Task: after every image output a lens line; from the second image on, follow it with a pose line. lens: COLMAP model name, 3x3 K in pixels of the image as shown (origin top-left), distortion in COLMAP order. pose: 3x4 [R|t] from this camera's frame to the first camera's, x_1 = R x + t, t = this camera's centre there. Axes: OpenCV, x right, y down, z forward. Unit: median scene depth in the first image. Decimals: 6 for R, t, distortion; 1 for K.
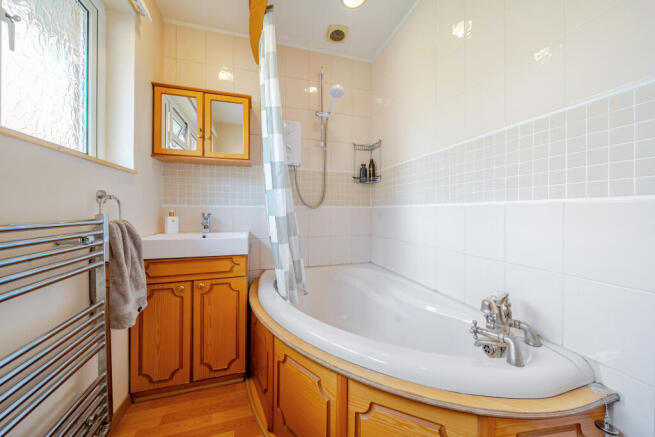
lens RADIAL K [[228.0, 0, 325.7], [0, 228.0, 212.3], [0, 0, 1]] dist [-0.001409, -0.000088]
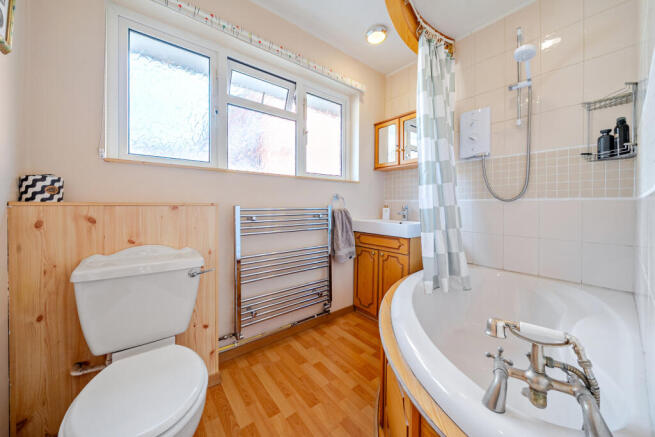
lens RADIAL K [[231.0, 0, 328.2], [0, 231.0, 204.4], [0, 0, 1]] dist [0.000071, 0.000008]
pose [[0.382308, 0.001422, -0.924034, 0.602833], [-0.010247, 0.999944, -0.002701, 0.002968], [0.923978, 0.010501, 0.382301, 0.078554]]
